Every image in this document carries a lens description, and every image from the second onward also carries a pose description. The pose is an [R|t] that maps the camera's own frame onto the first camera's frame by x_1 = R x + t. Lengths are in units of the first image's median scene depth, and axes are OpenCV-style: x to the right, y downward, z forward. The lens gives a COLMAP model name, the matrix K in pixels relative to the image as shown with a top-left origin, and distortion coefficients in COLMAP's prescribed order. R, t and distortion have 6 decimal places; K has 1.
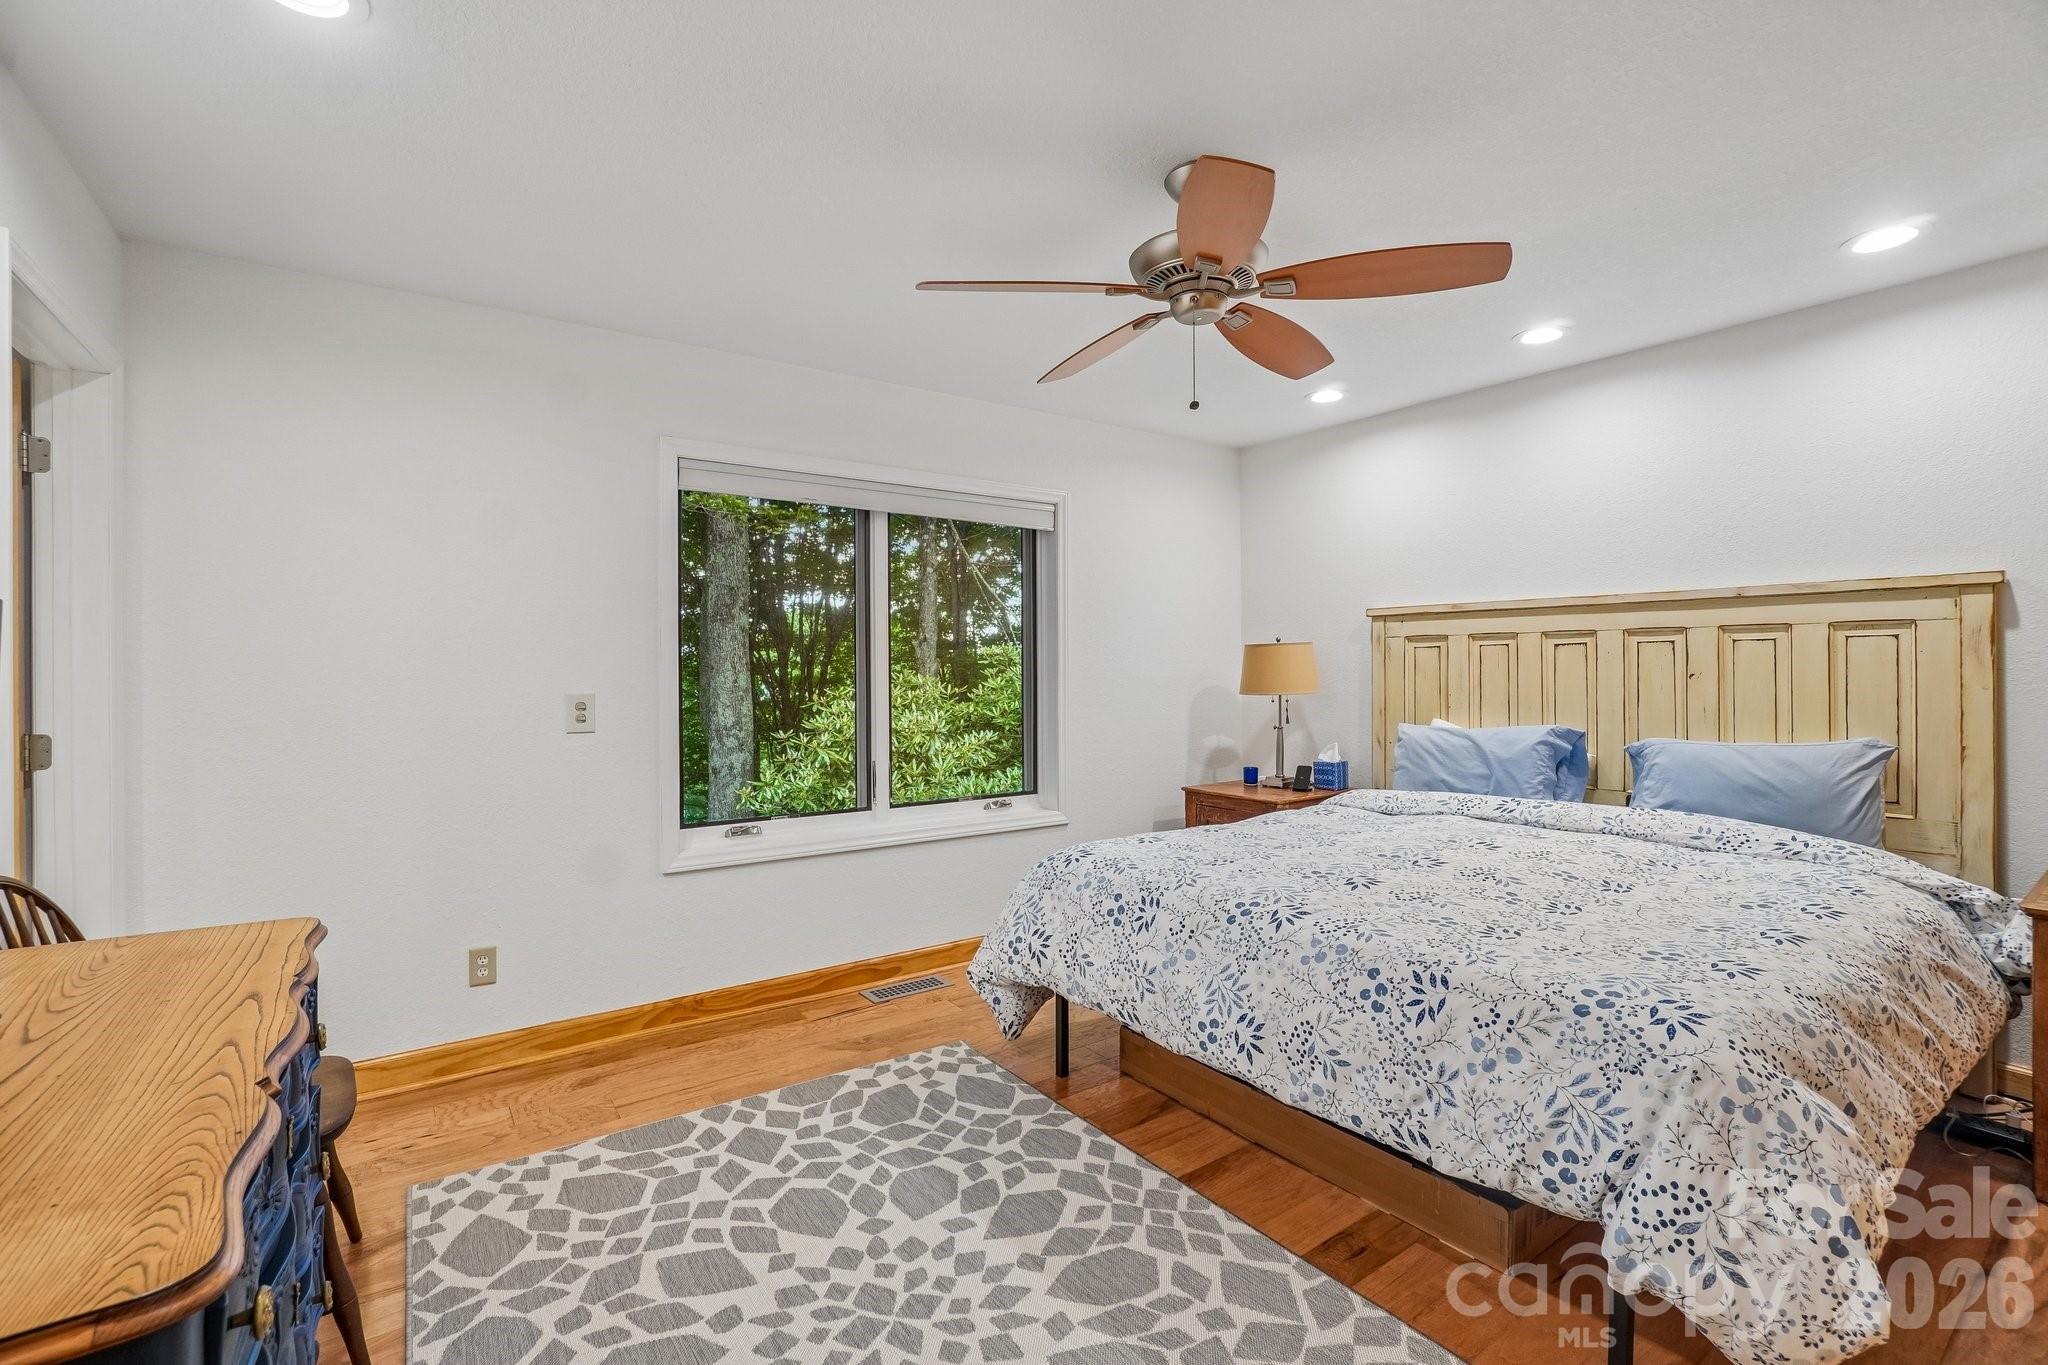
lens RADIAL K [[907.5, 0, 1020.1], [0, 907.5, 678.7], [0, 0, 1]] dist [-0.054882, 0.026865]
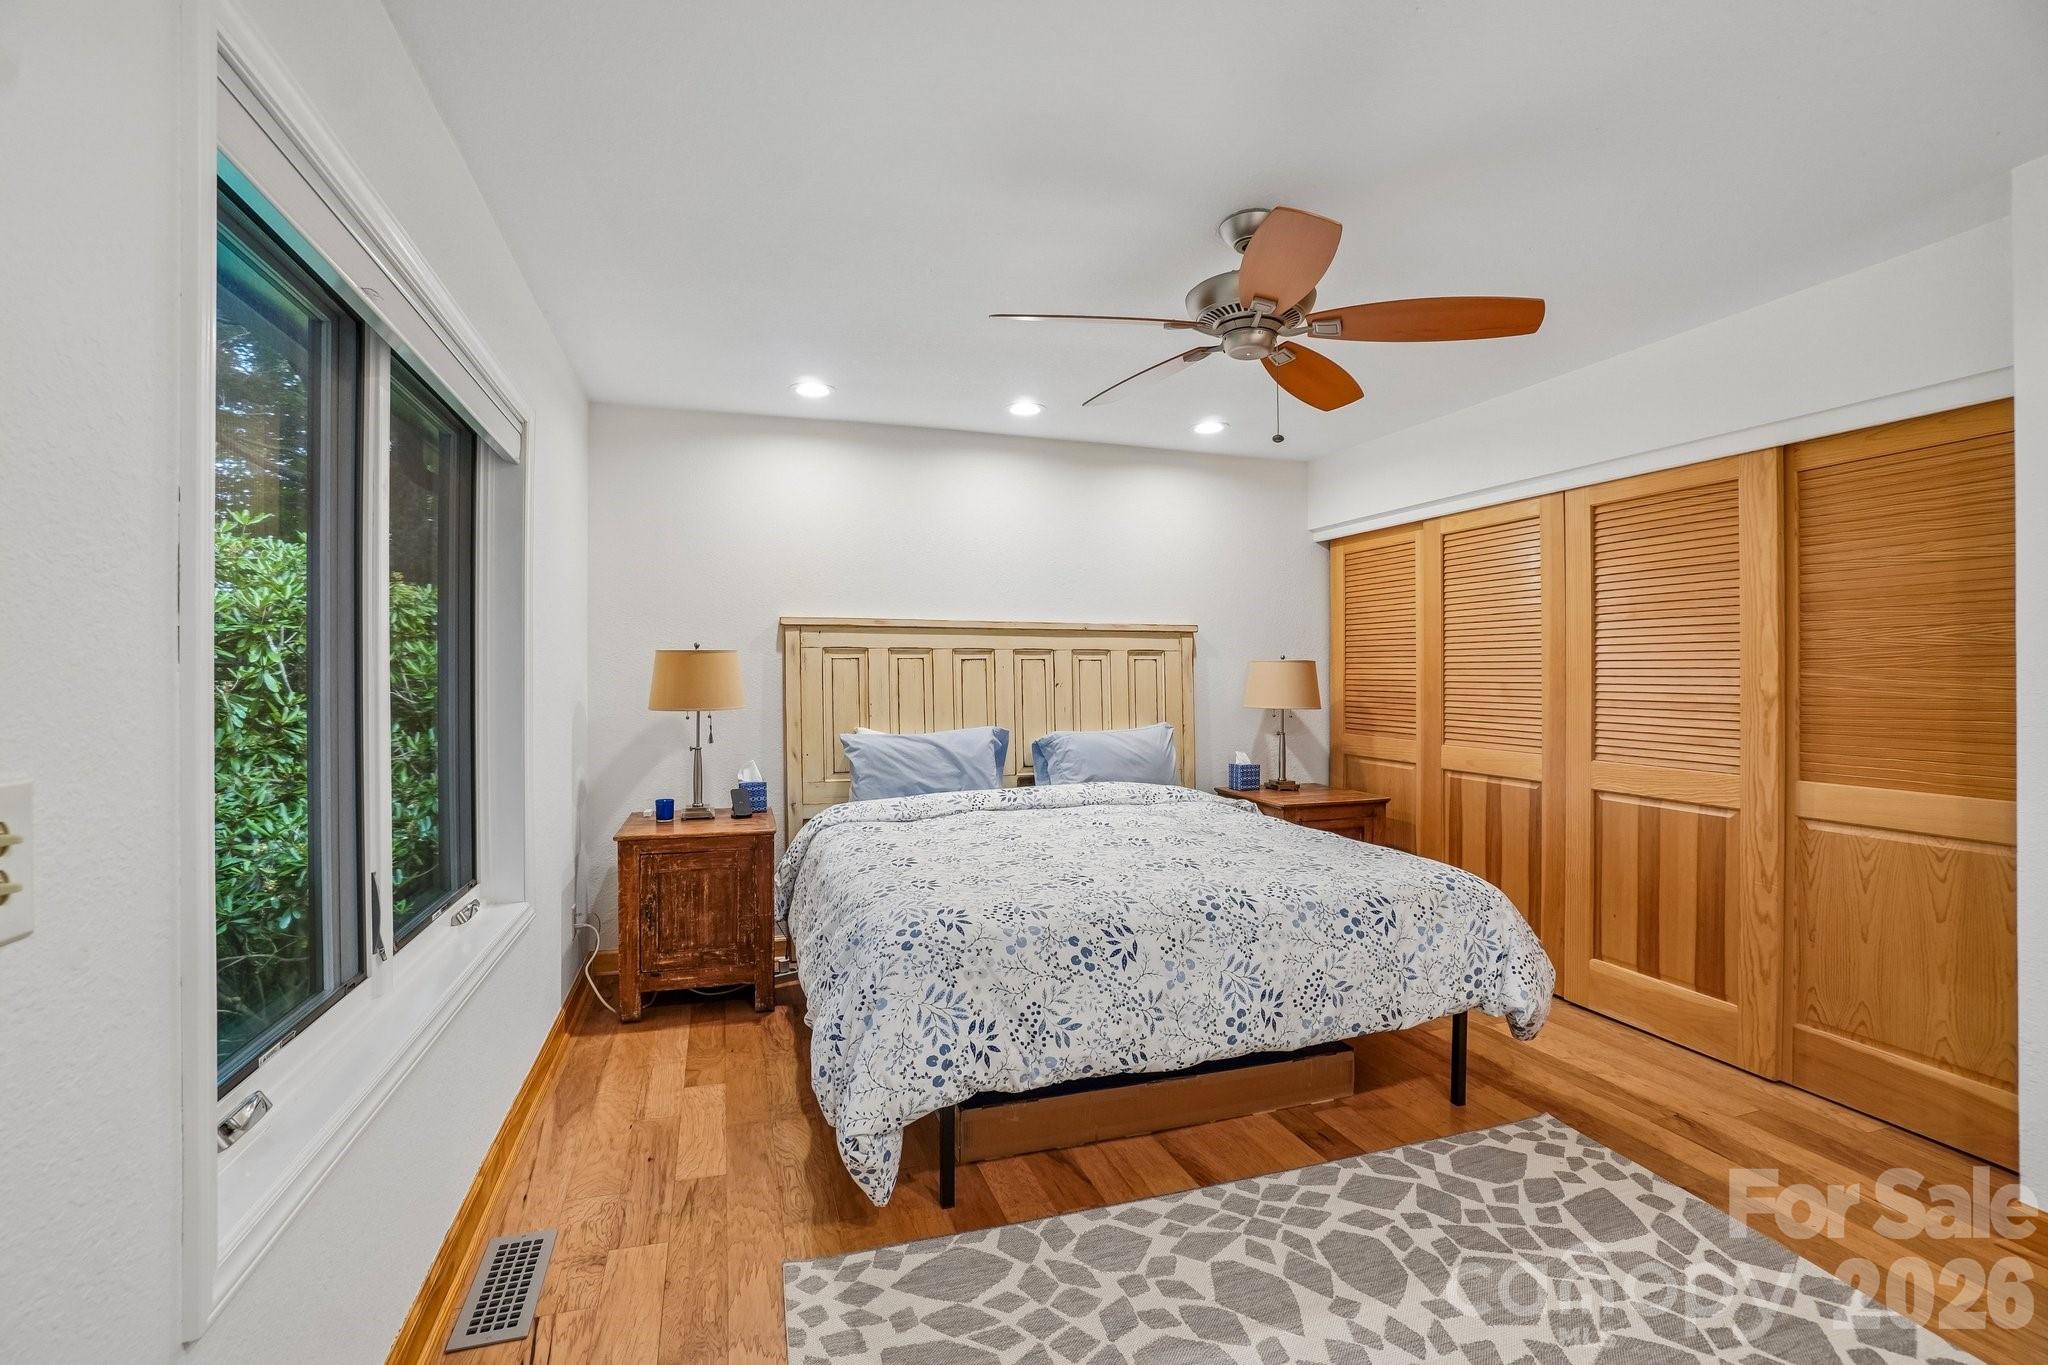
lens RADIAL K [[907.5, 0, 1020.1], [0, 907.5, 678.7], [0, 0, 1]] dist [-0.054882, 0.026865]
pose [[0.296515, 0.000779, 0.955028, -0.742096], [0.008658, 0.999956, -0.003503, -0.010735], [-0.954989, 0.009307, 0.296495, 0.781875]]
